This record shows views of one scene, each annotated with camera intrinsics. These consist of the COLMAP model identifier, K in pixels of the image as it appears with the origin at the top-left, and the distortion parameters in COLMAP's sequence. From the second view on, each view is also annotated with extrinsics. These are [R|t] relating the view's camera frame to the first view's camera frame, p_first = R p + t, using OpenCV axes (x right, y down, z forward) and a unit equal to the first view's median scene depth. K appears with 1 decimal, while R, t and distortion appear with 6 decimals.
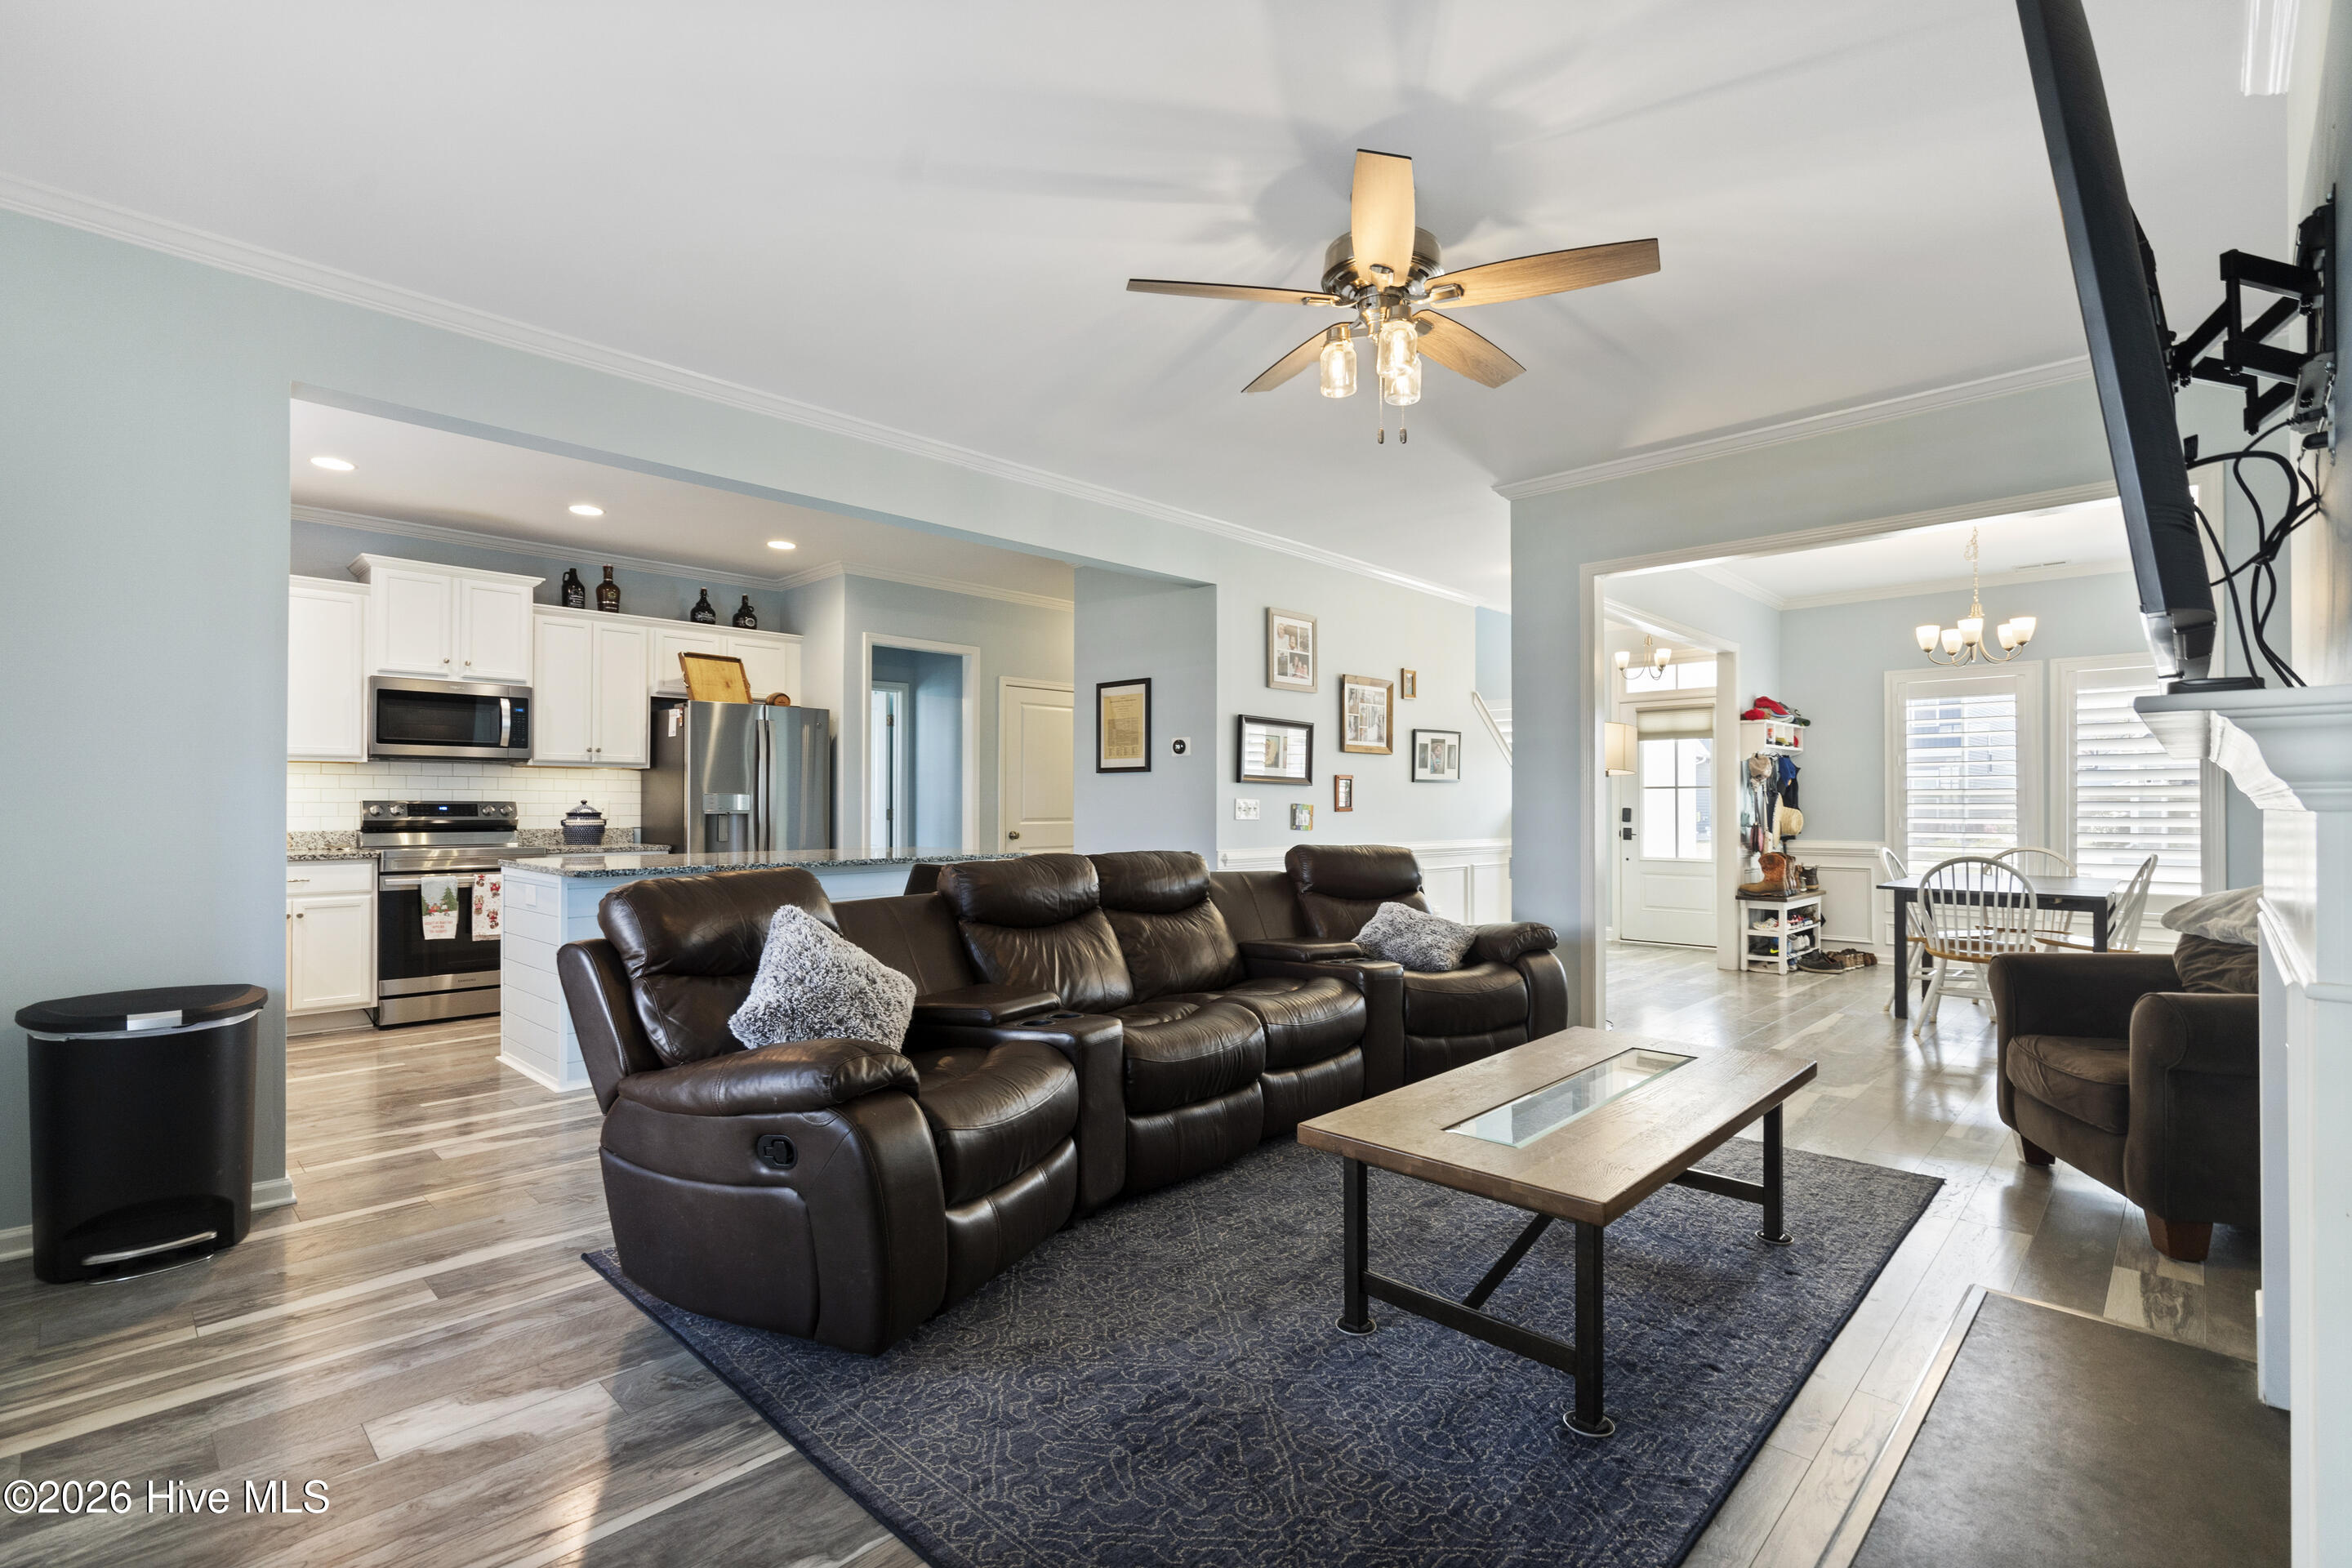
lens RADIAL K [[1071.6, 0, 1176.0], [0, 1071.6, 784.0], [0, 0, 1]] dist [-0.001321, -0.000136]
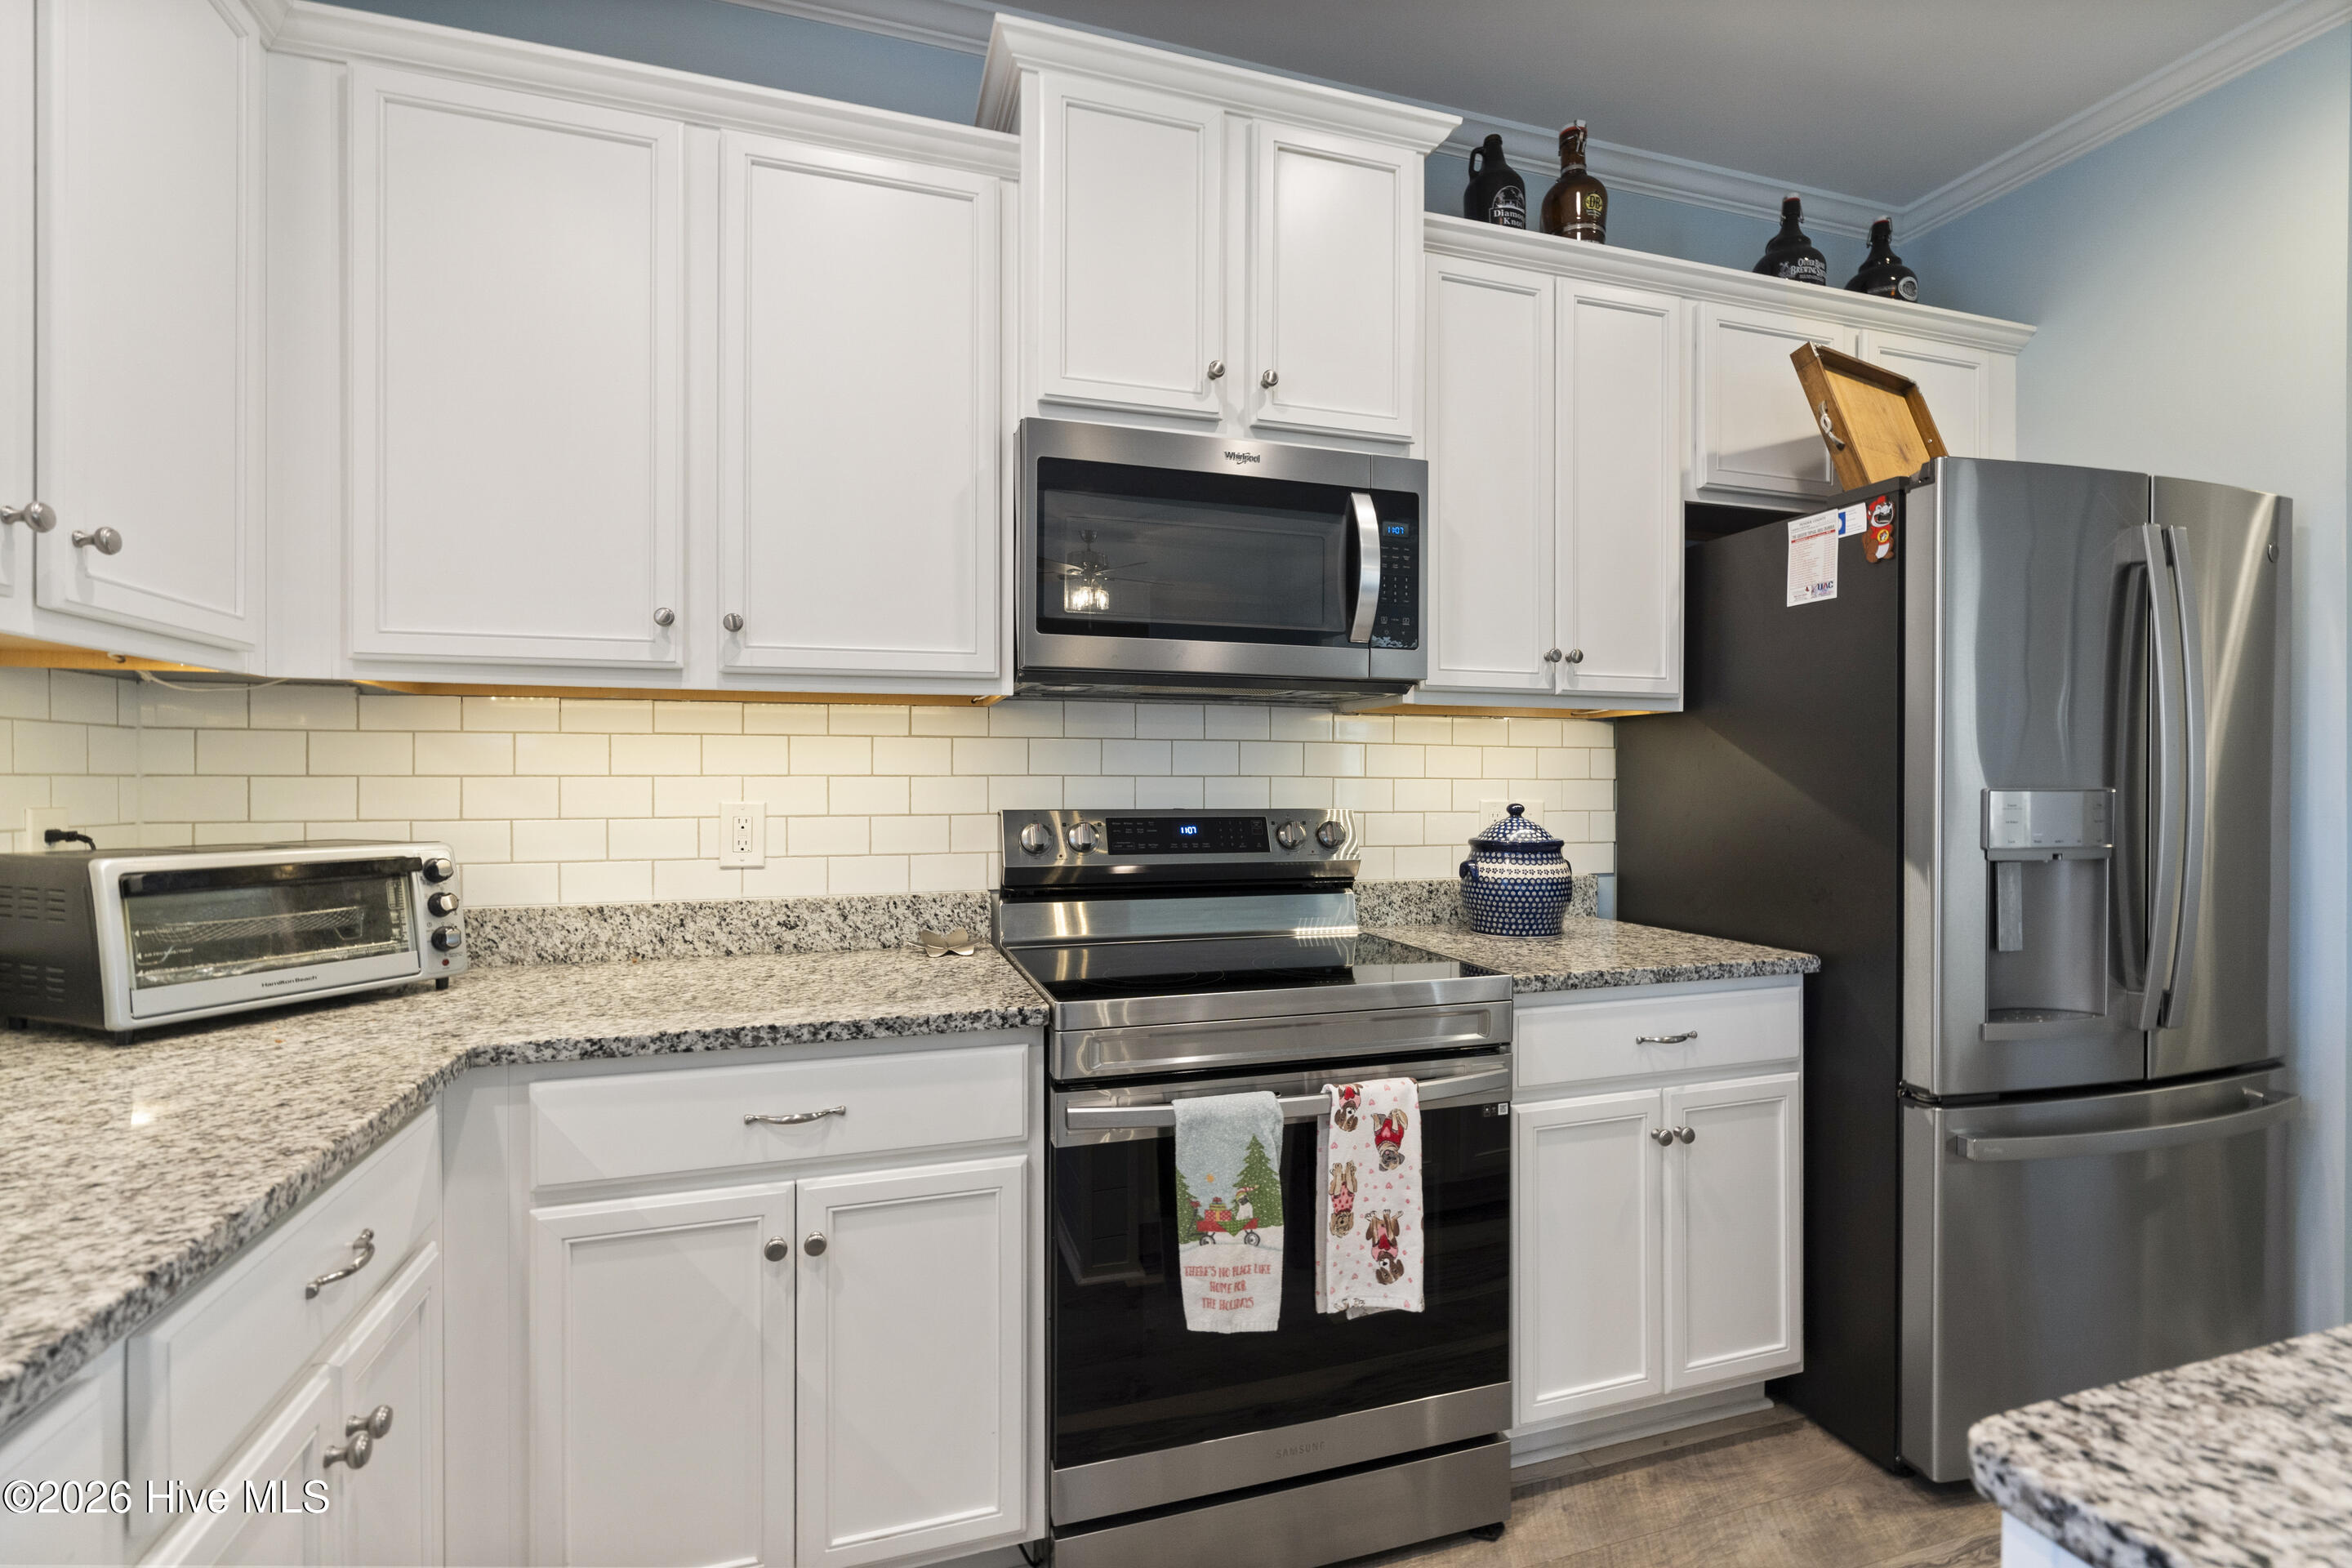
lens RADIAL K [[1107.8, 0, 1185.8], [0, 1107.8, 788.9], [0, 0, 1]] dist [-0.002650, -0.000272]
pose [[0.878226, 0.005733, -0.478212, -0.536826], [0.004962, 0.999765, 0.021097, 0.001533], [0.478220, -0.020901, 0.877991, 0.713933]]
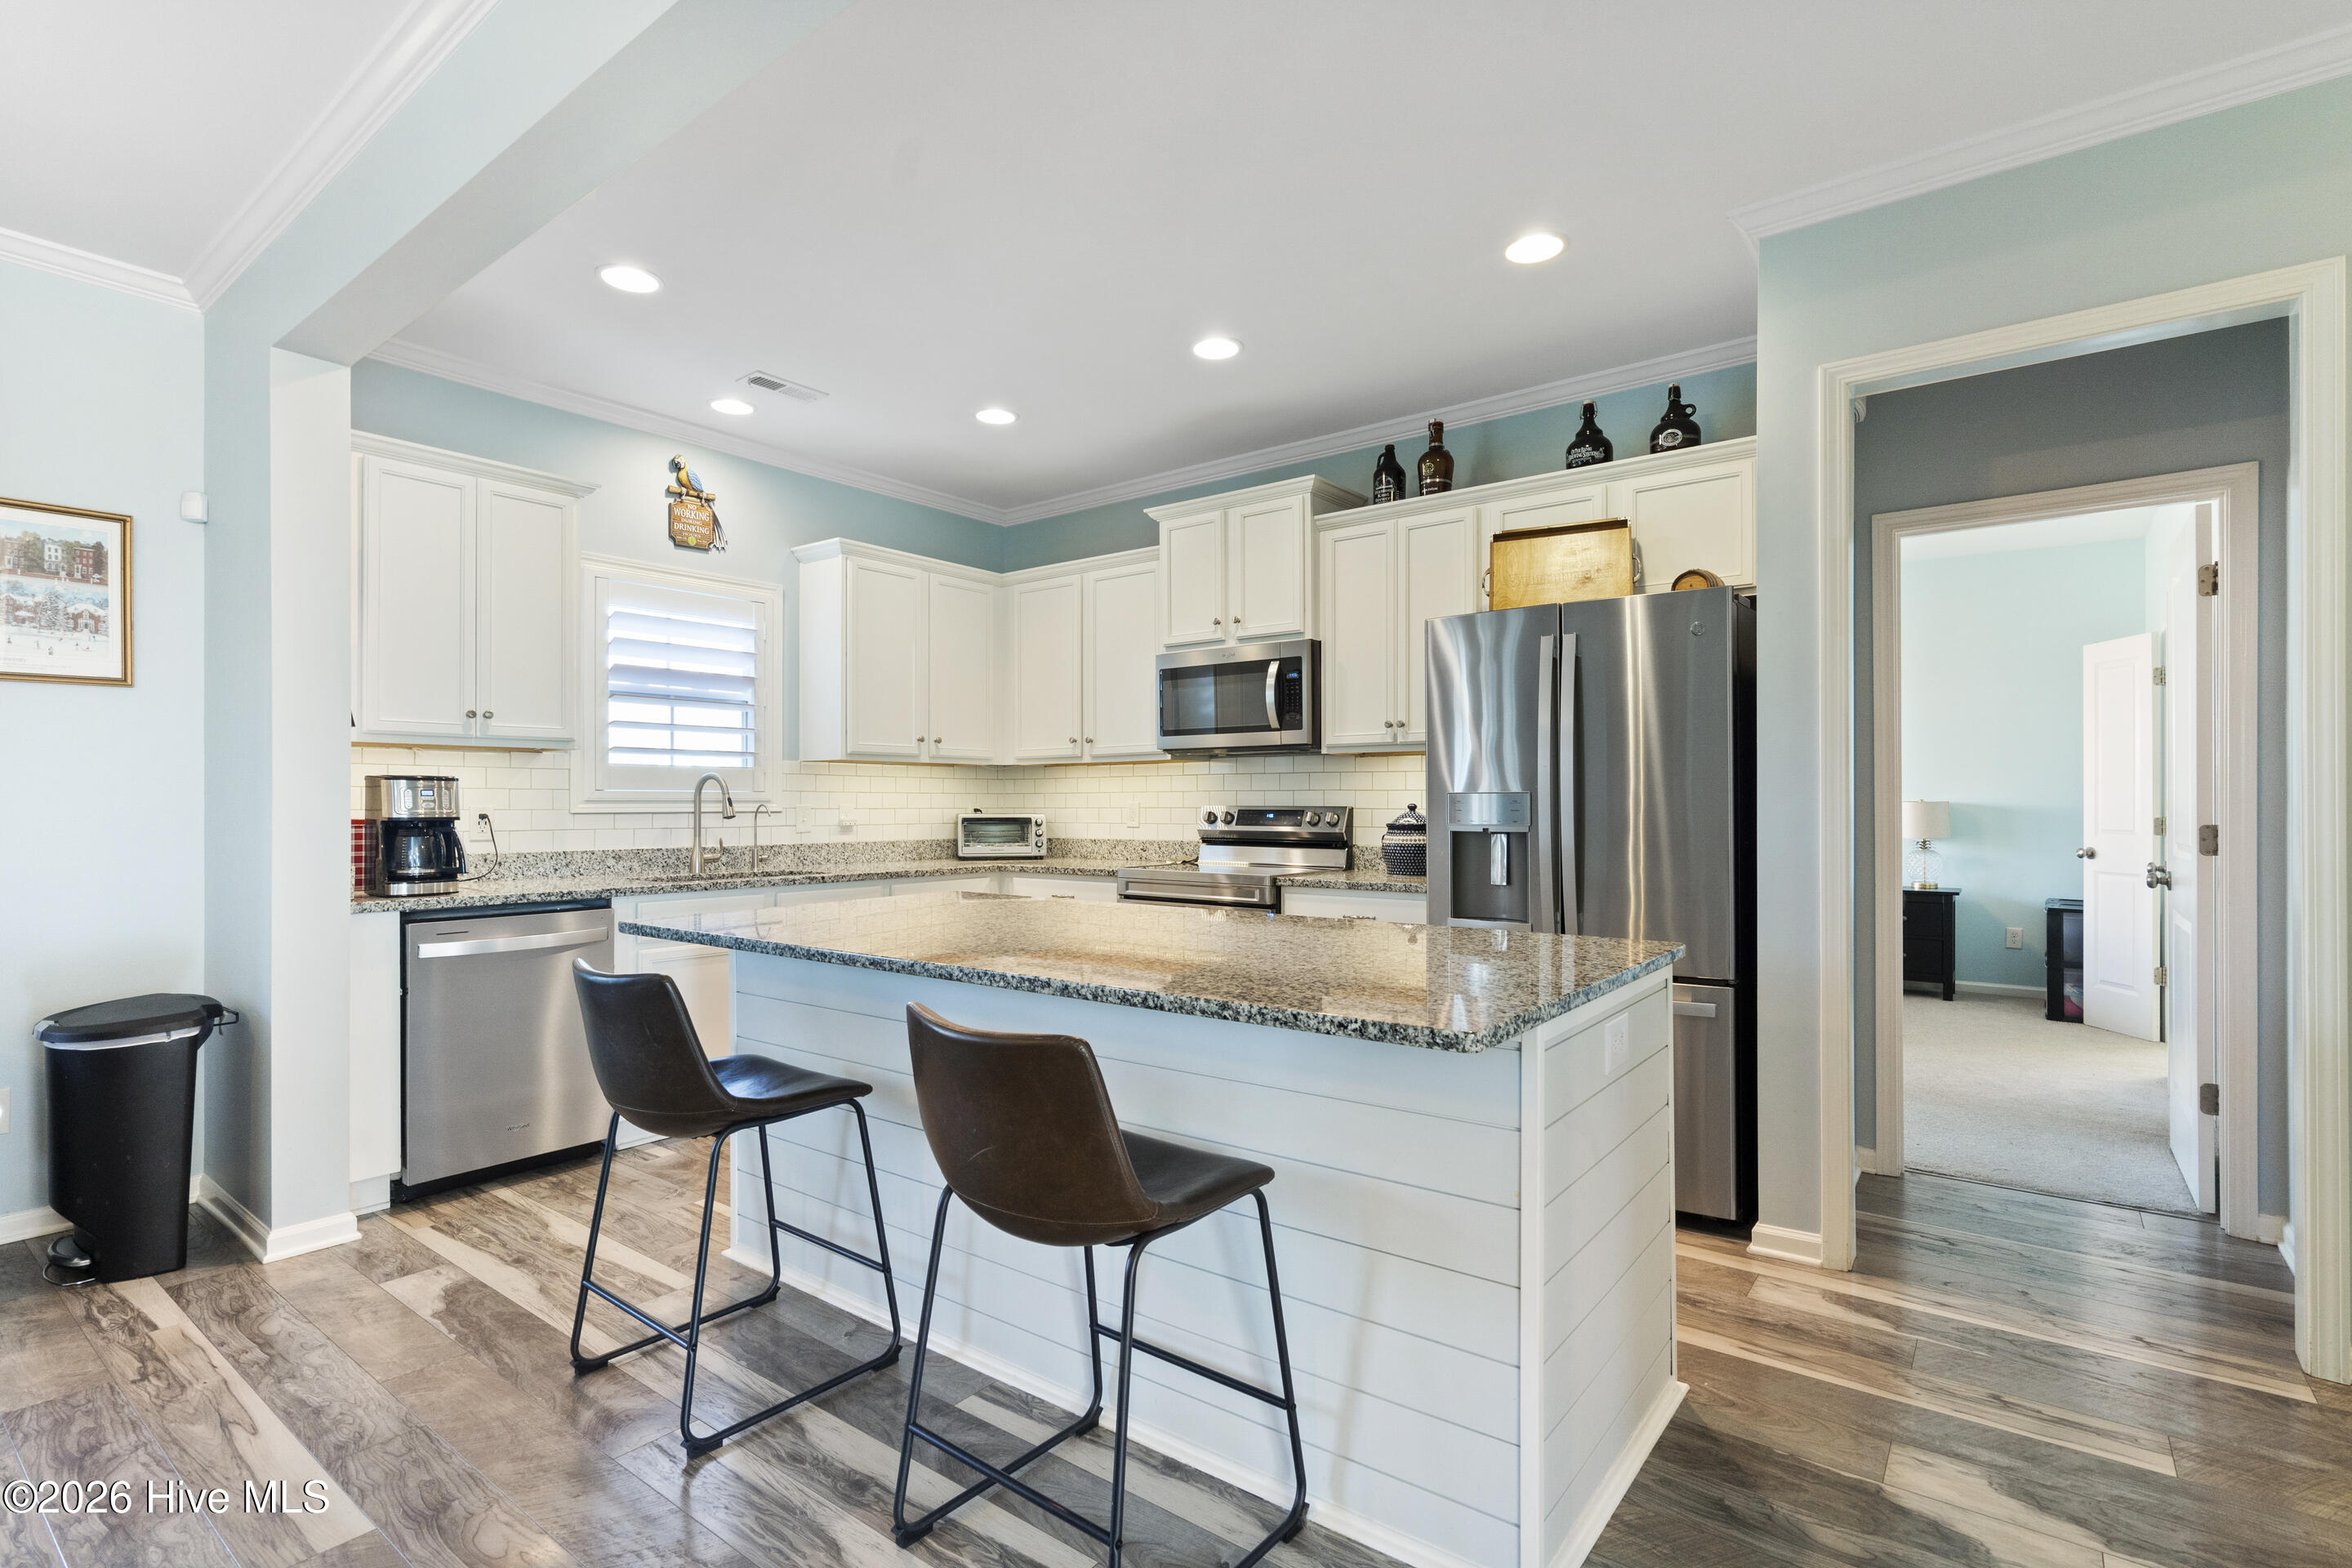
lens RADIAL K [[1107.8, 0, 1185.8], [0, 1107.8, 788.9], [0, 0, 1]] dist [-0.002650, -0.000272]
pose [[0.101876, -0.010705, -0.994740, 0.095166], [0.018943, 0.999782, -0.008819, 0.010135], [0.994617, -0.017945, 0.102056, 0.905948]]
